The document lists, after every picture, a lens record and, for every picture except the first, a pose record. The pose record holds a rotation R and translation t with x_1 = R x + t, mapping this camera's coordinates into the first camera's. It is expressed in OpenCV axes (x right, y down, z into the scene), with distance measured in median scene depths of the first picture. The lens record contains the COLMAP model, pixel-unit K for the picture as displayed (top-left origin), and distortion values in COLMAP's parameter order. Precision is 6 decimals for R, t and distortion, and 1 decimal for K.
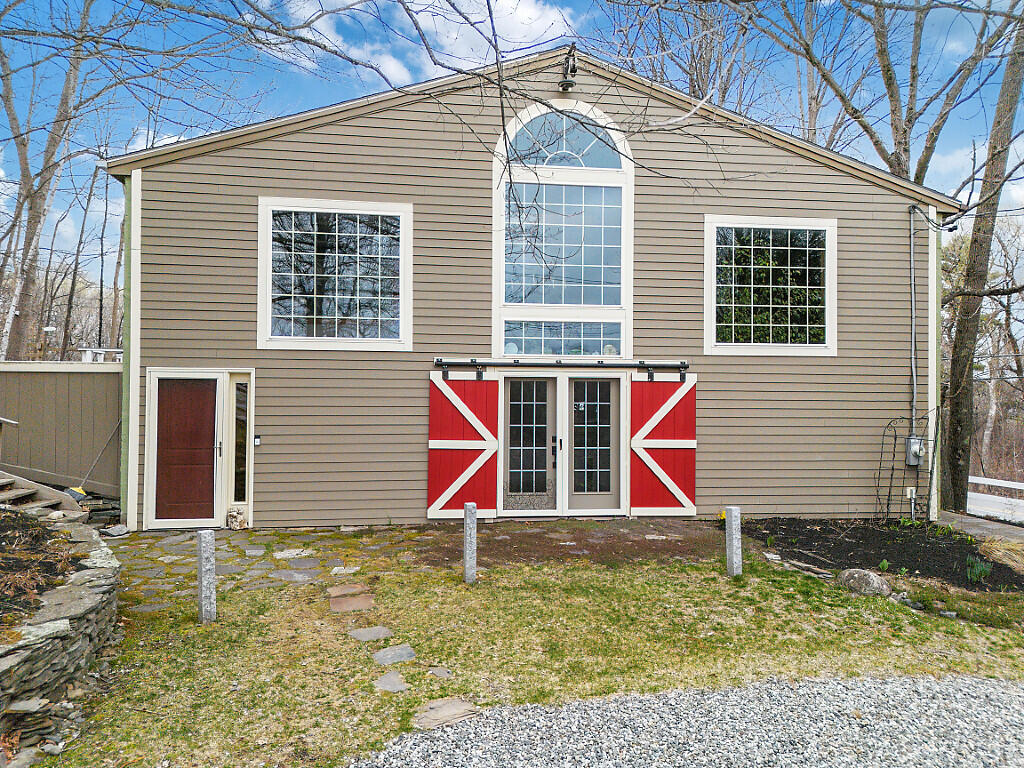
lens RADIAL K [[717.7, 0, 512.5], [0, 717.7, 400.3], [0, 0, 1]] dist [0.046927, -0.004714]
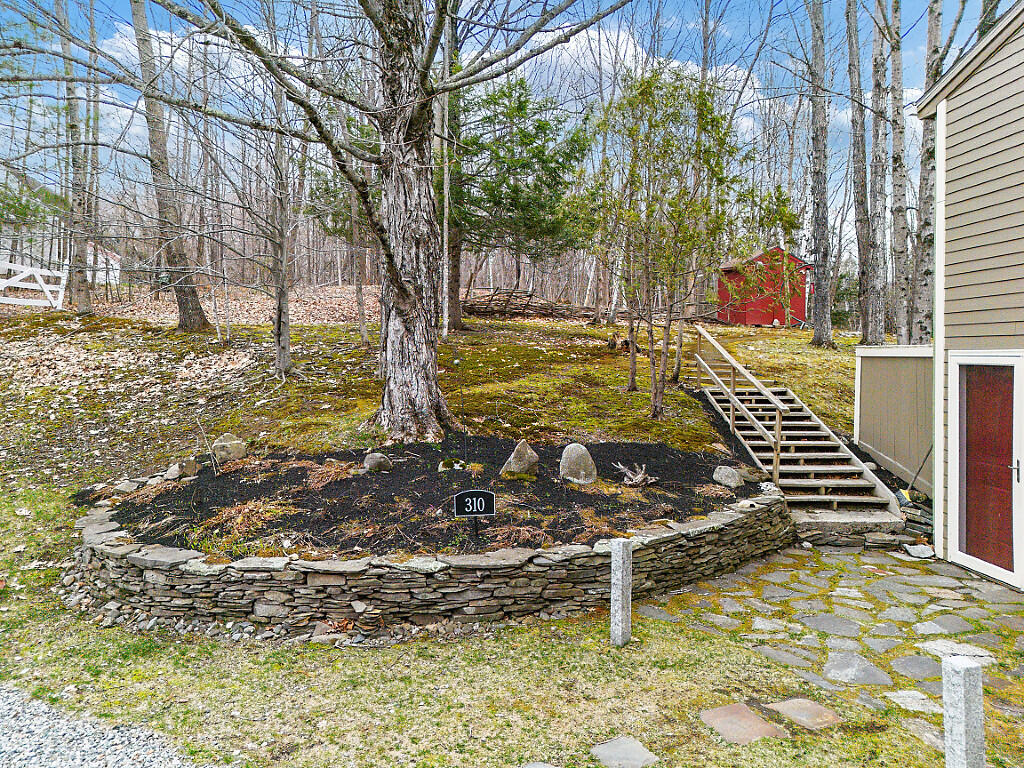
lens RADIAL K [[726.2, 0, 504.0], [0, 726.2, 363.1], [0, 0, 1]] dist [0.107678, -0.109632]
pose [[-0.031080, 0.005024, -0.999504, 0.283384], [-0.026352, 0.999636, 0.005844, -0.022567], [0.999169, 0.026520, -0.030936, 0.518693]]
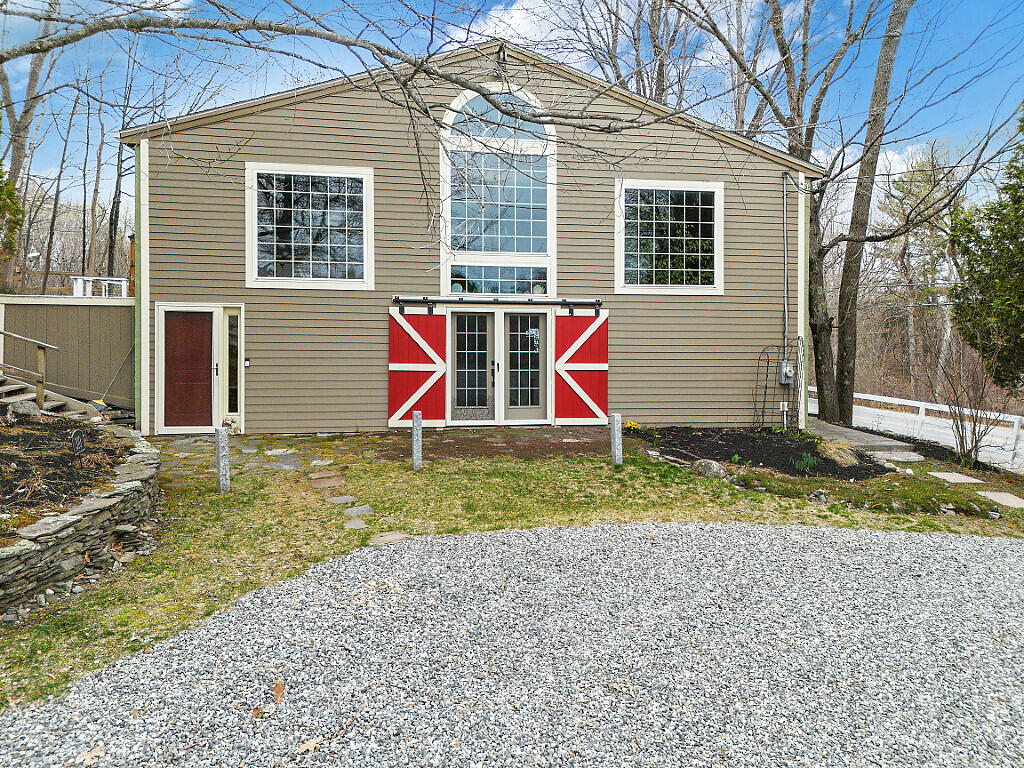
lens RADIAL K [[726.2, 0, 504.0], [0, 726.2, 363.1], [0, 0, 1]] dist [0.107678, -0.109632]
pose [[0.999693, 0.002926, 0.024620, 0.049083], [-0.004297, 0.998432, 0.055806, -0.014622], [-0.024418, -0.055894, 0.998138, -0.244640]]
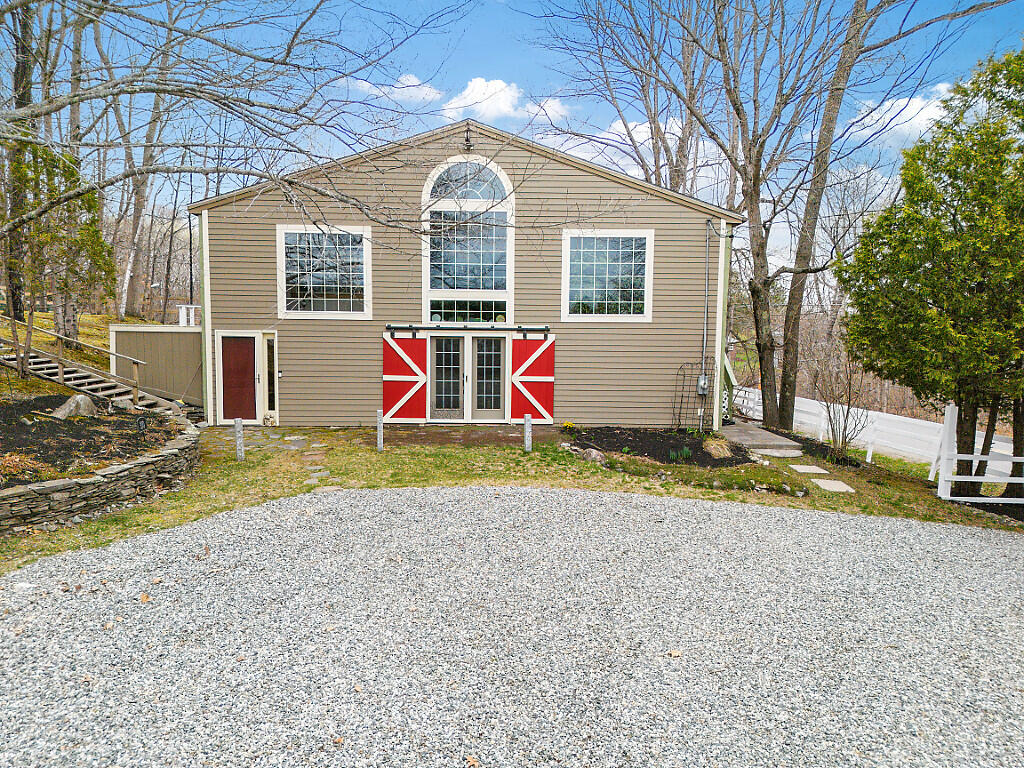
lens RADIAL K [[705.8, 0, 513.3], [0, 705.8, 404.1], [0, 0, 1]] dist [0.082389, -0.059886]
pose [[0.994695, 0.015090, -0.101752, 0.336045], [-0.004673, 0.994789, 0.101846, -0.043178], [0.102759, -0.100831, 0.989583, -0.554297]]
